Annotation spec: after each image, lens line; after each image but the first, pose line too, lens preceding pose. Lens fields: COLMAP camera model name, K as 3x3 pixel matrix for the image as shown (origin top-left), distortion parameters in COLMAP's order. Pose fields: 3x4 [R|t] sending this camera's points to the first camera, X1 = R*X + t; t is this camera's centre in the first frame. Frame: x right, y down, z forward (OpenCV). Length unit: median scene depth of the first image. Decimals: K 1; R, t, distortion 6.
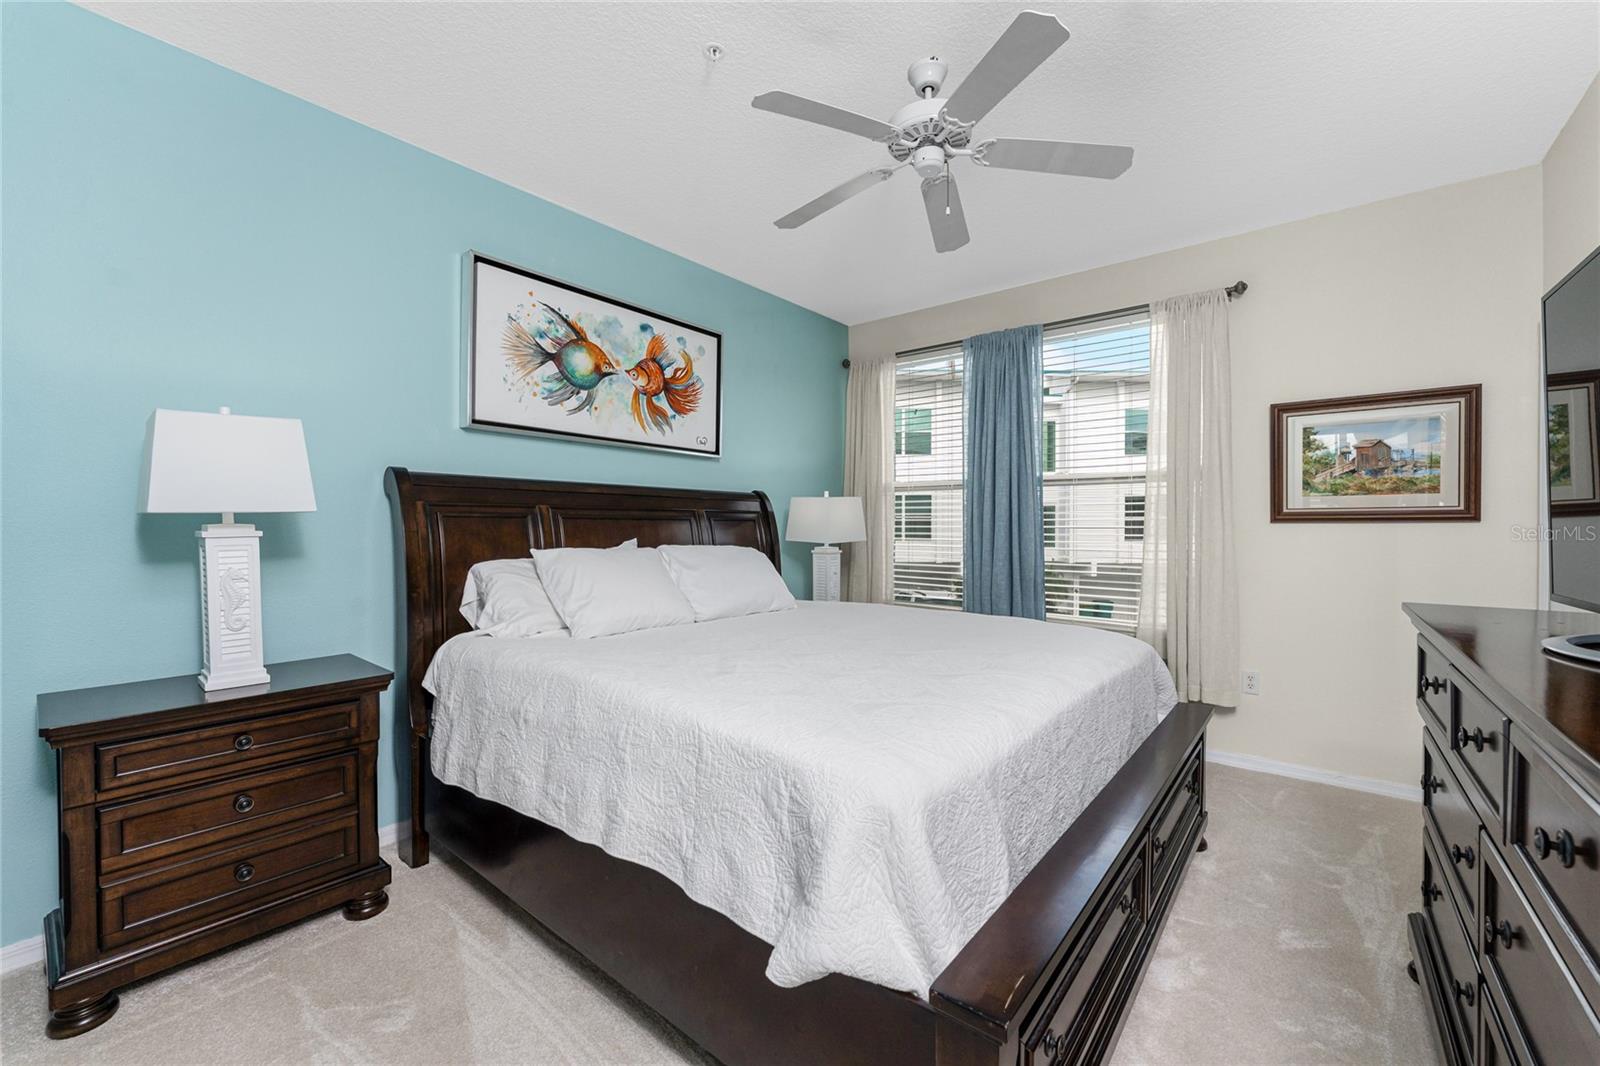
lens RADIAL K [[654.4, 0, 803.7], [0, 654.4, 535.4], [0, 0, 1]] dist [0.003396, -0.000885]
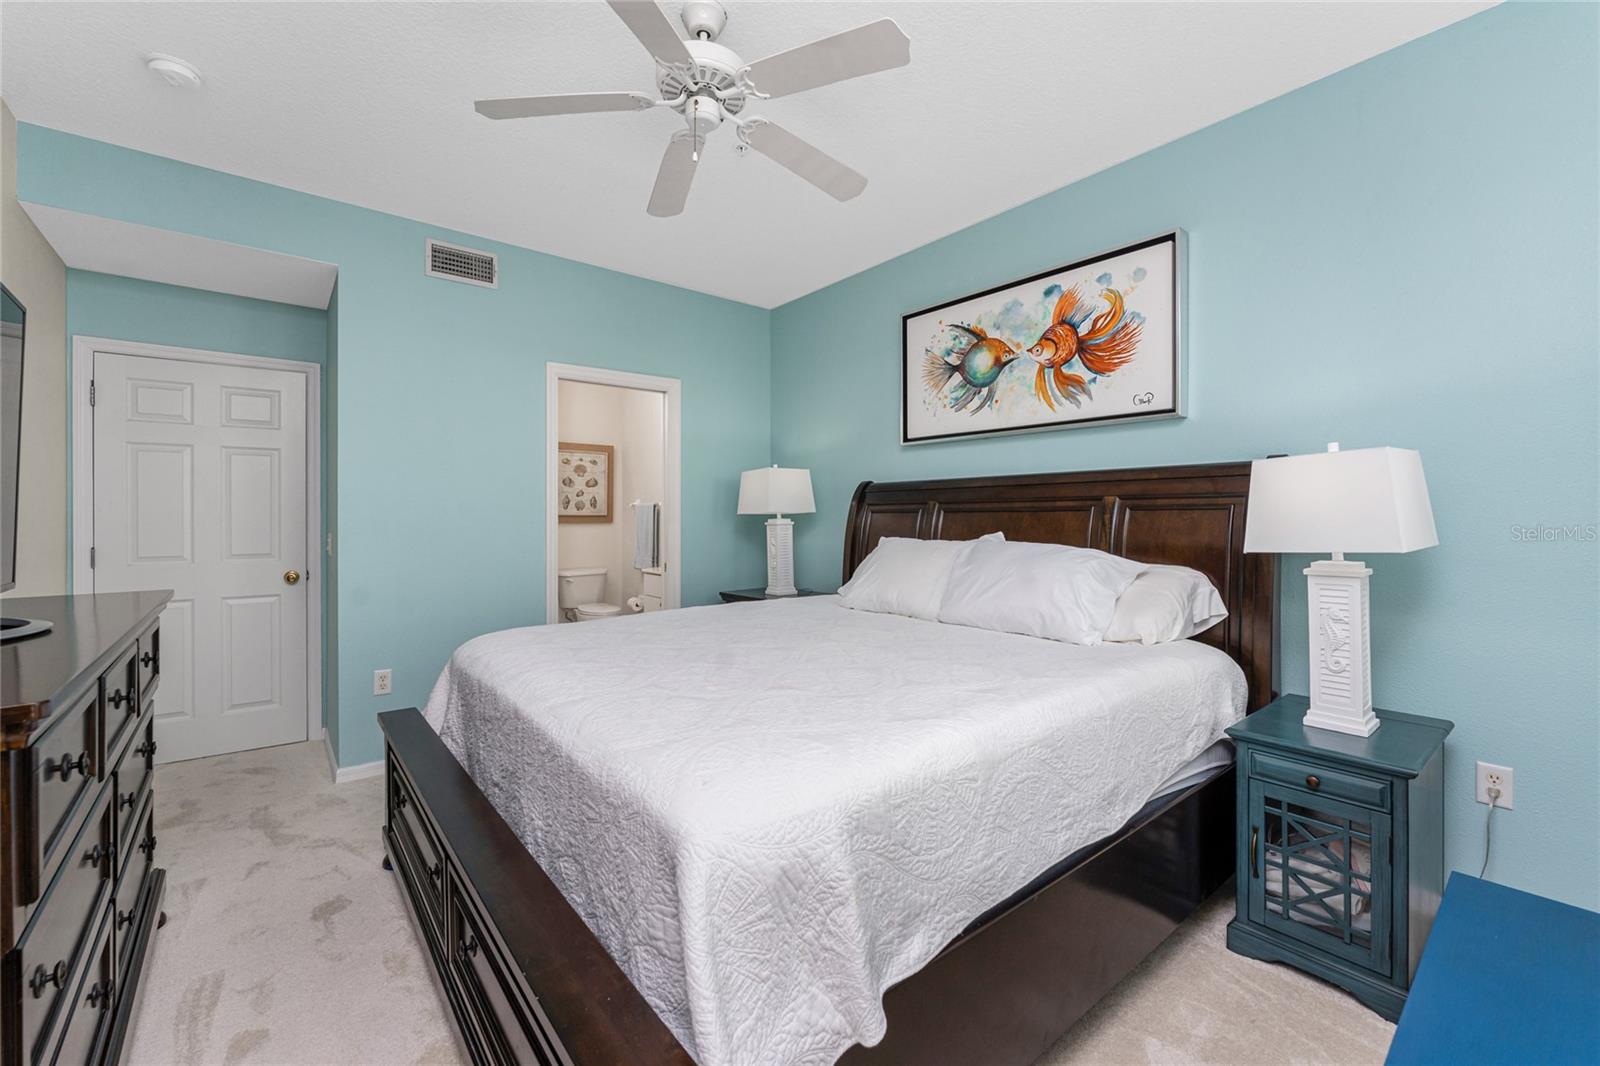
lens RADIAL K [[654.4, 0, 805.3], [0, 654.4, 522.0], [0, 0, 1]] dist [0.003396, -0.000885]
pose [[-0.195363, 0.001142, -0.980730, 0.701458], [-0.011872, 0.999923, 0.003530, -0.008808], [0.980659, 0.012332, -0.195334, 0.883022]]
